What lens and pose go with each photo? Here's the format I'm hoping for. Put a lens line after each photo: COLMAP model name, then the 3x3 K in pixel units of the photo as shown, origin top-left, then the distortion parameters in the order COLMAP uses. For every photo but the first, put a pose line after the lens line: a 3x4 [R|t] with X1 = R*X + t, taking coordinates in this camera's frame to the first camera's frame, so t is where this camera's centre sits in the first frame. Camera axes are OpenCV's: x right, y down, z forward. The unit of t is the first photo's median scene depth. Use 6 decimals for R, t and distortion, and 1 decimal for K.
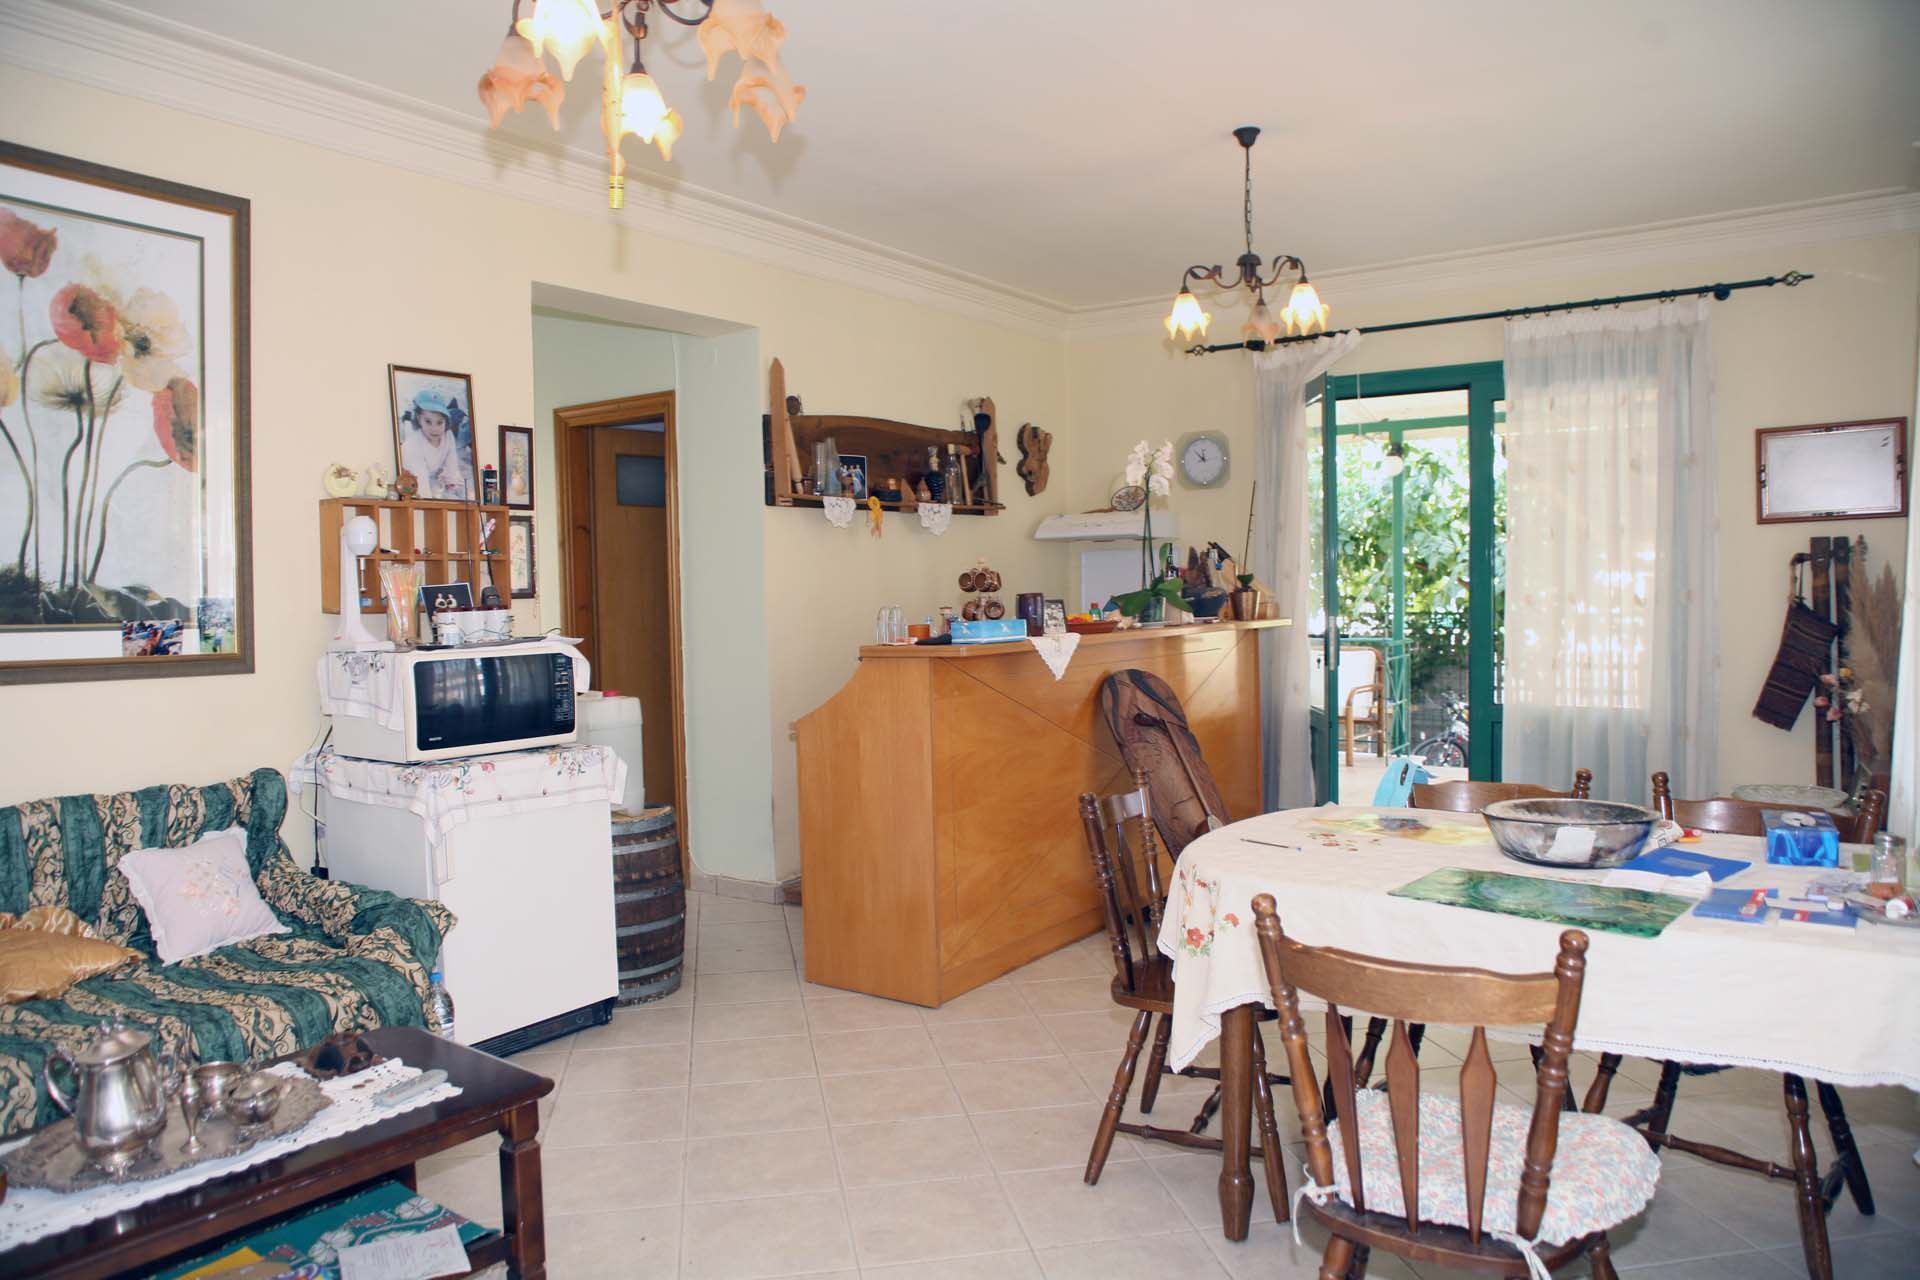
lens RADIAL K [[1328.3, 0, 956.3], [0, 1328.3, 651.8], [0, 0, 1]] dist [-0.092384, 0.067046]
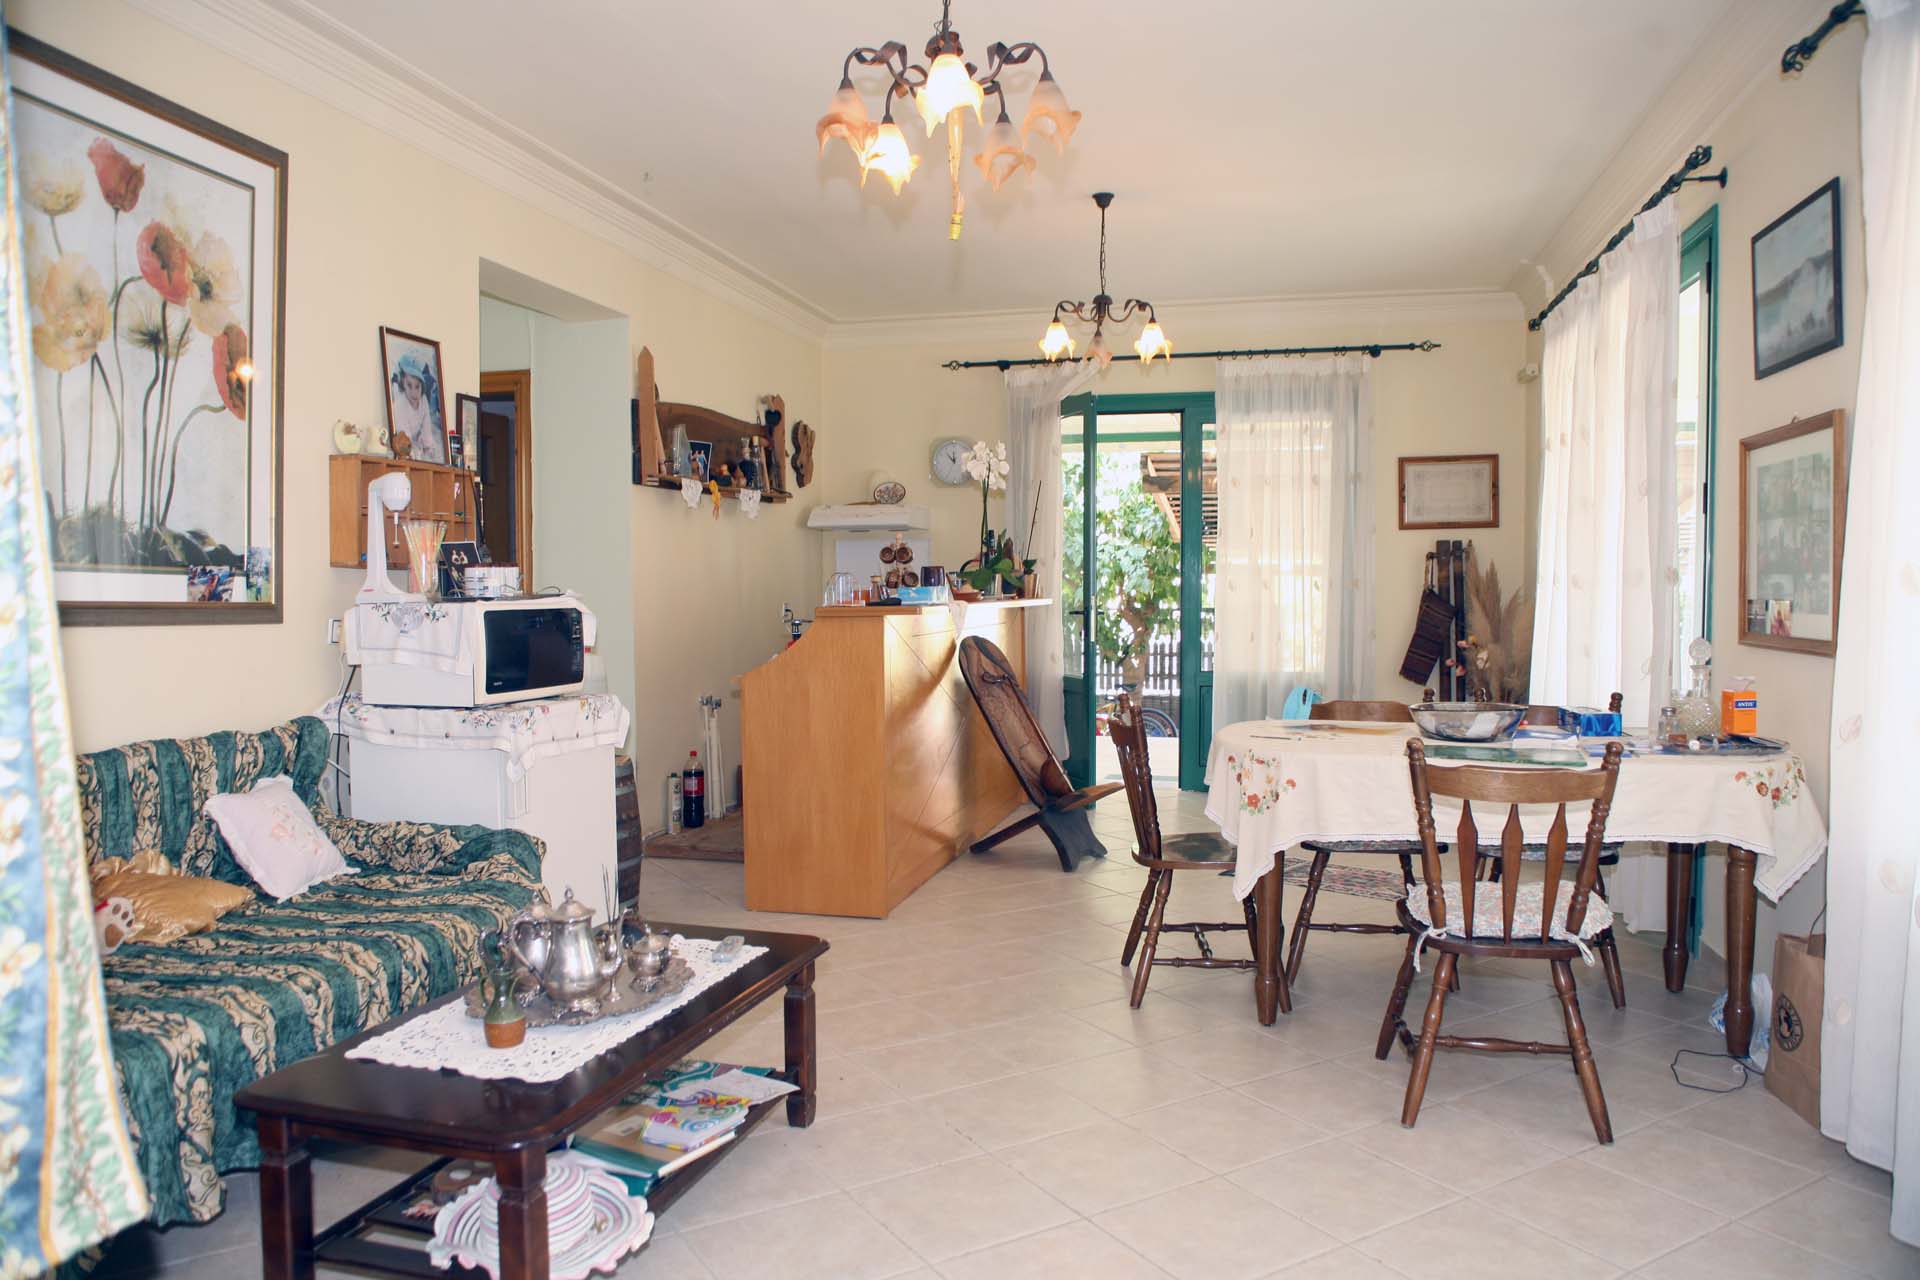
lens RADIAL K [[1328.3, 0, 956.3], [0, 1328.3, 651.8], [0, 0, 1]] dist [-0.092384, 0.067046]
pose [[0.934079, -0.001164, 0.357064, -0.423138], [0.002943, 0.999986, -0.004439, 0.045567], [-0.357054, 0.005197, 0.934069, -0.128469]]
